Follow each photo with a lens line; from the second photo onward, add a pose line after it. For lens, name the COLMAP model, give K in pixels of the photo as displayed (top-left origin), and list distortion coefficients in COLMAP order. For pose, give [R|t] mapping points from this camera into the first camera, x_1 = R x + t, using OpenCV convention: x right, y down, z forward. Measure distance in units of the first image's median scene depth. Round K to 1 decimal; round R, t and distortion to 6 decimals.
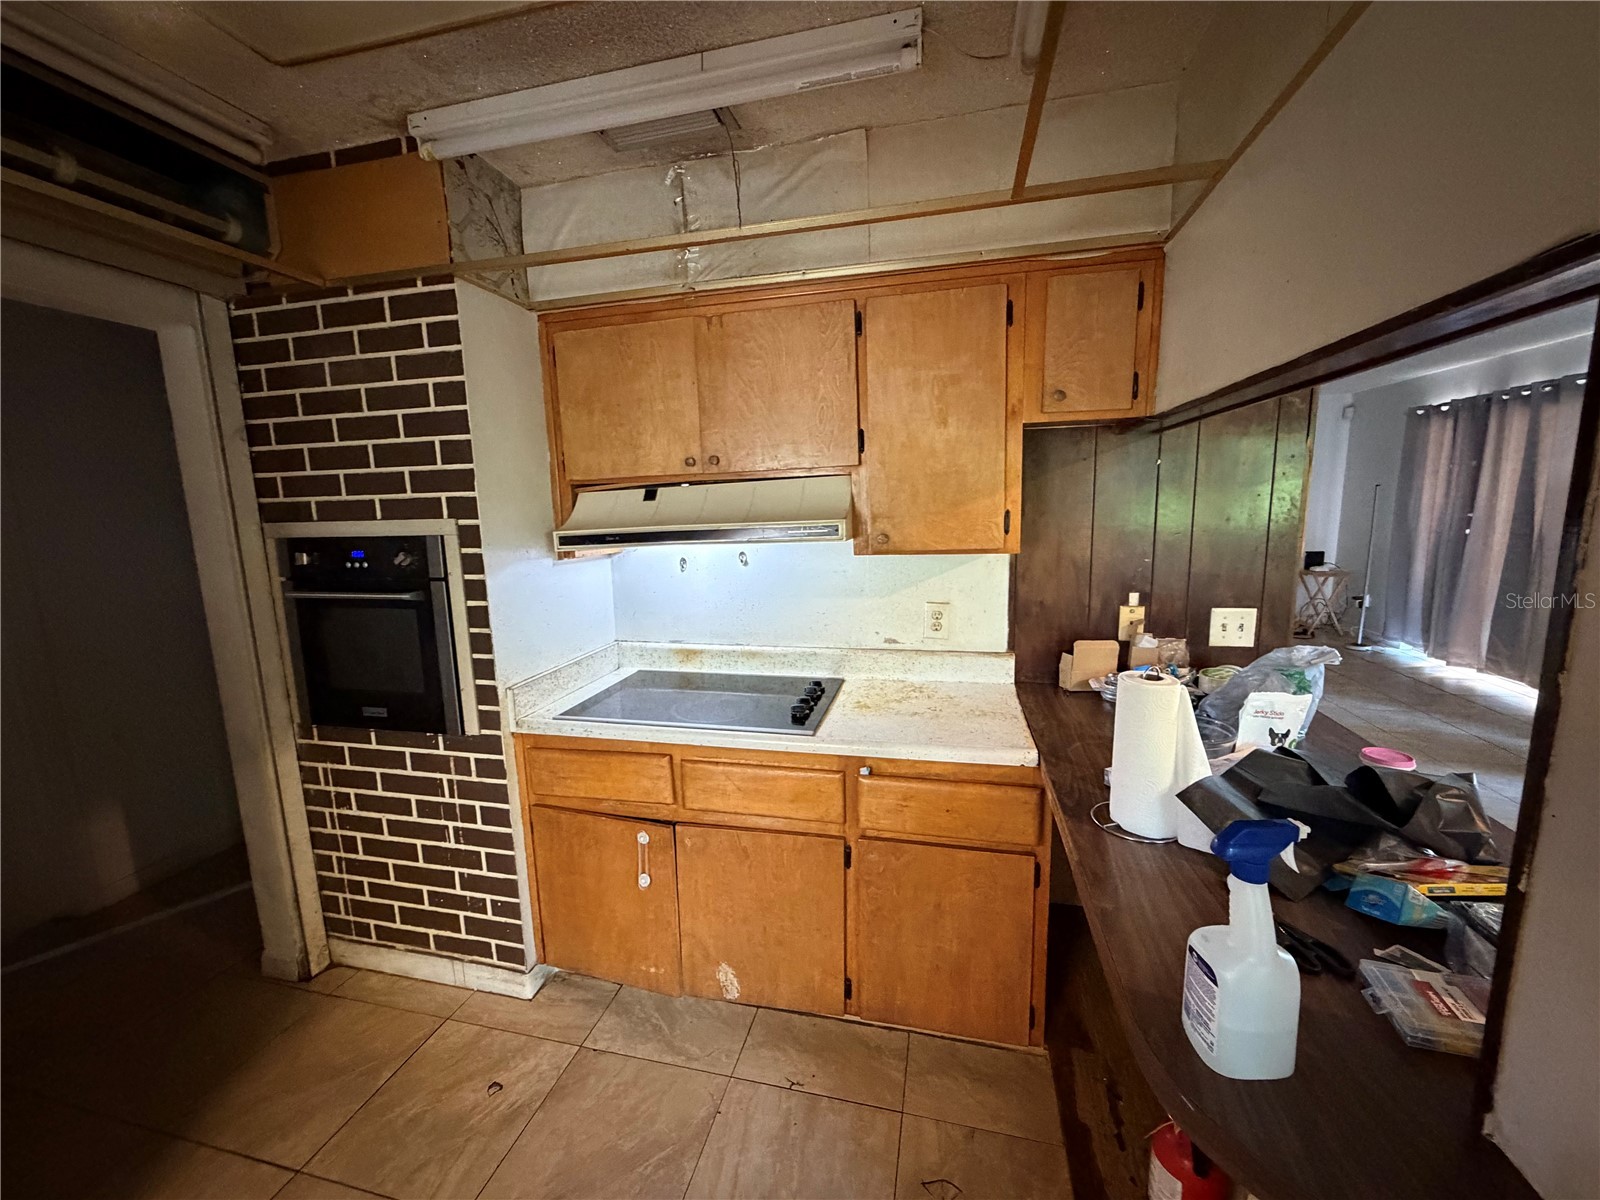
lens RADIAL K [[634.7, 0, 796.2], [0, 634.7, 603.3], [0, 0, 1]] dist [-0.001967, 0.000263]
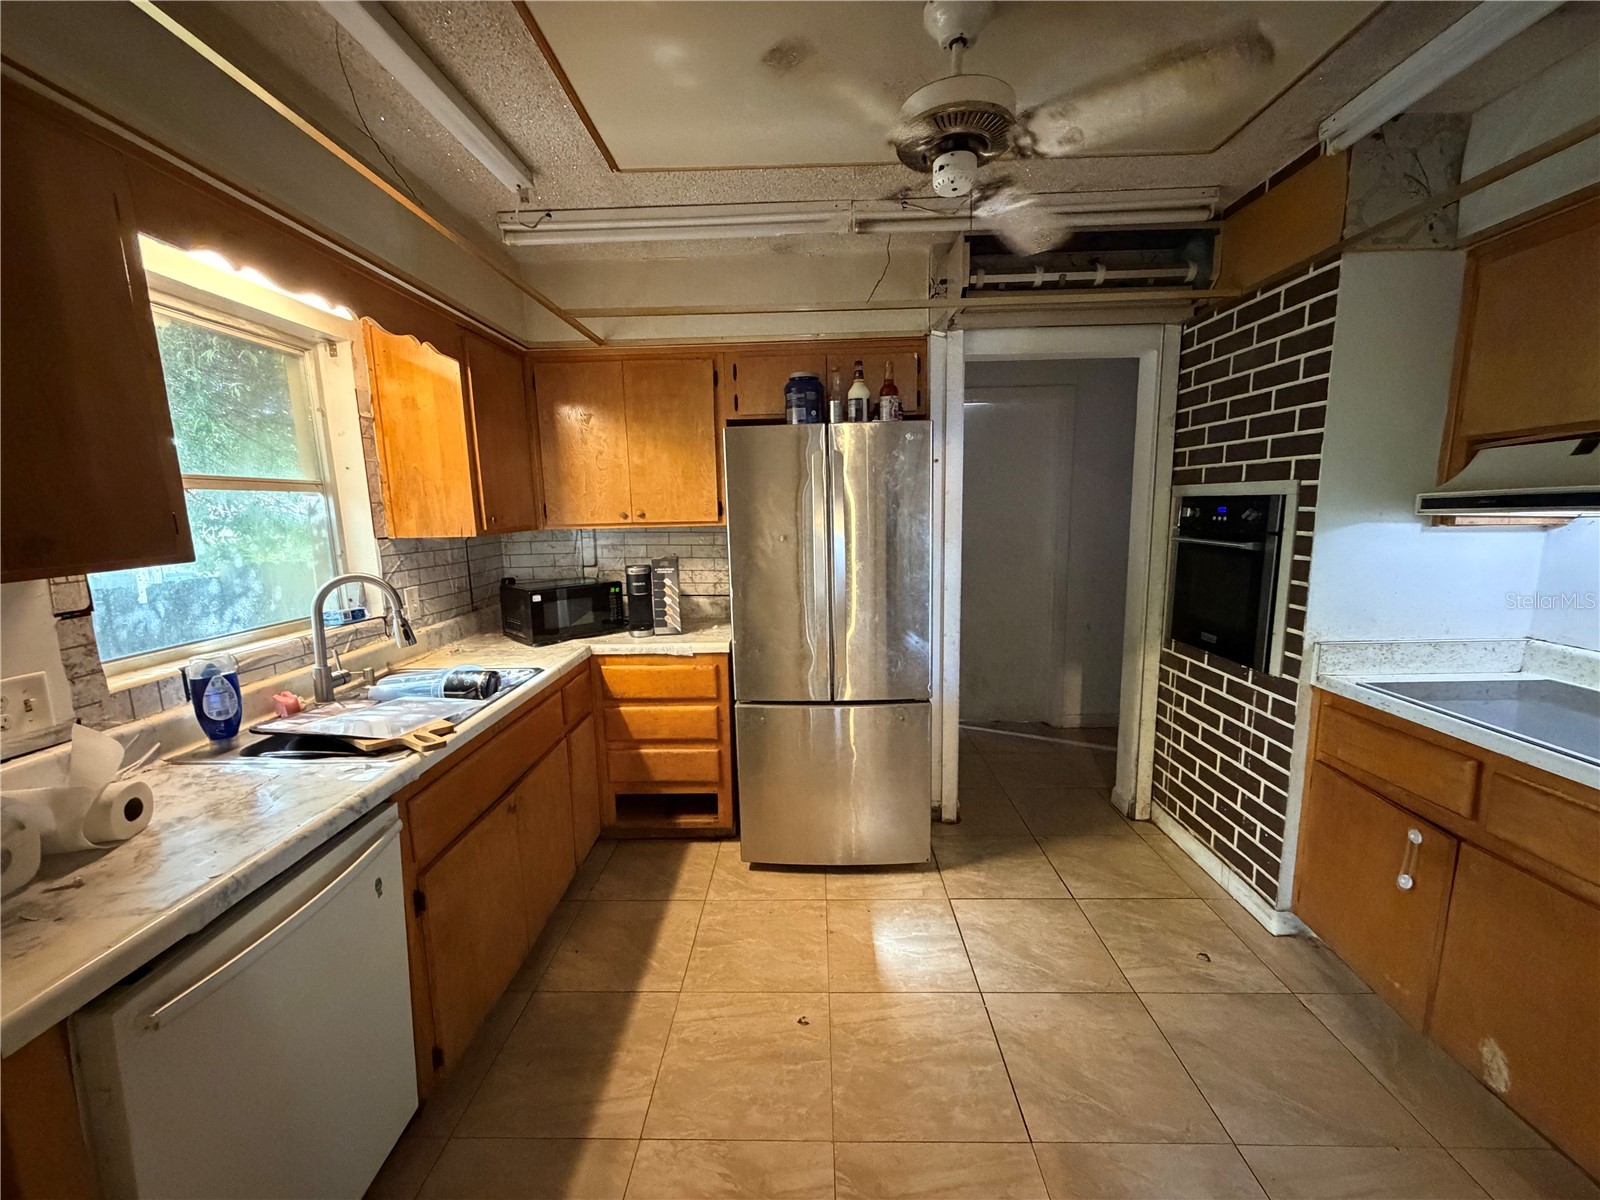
lens RADIAL K [[634.7, 0, 796.1], [0, 634.7, 602.5], [0, 0, 1]] dist [-0.001967, 0.000263]
pose [[0.212211, 0.172465, -0.961885, 0.354373], [-0.134478, 0.980093, 0.146061, 0.031258], [0.967927, 0.098357, 0.231179, -0.080672]]
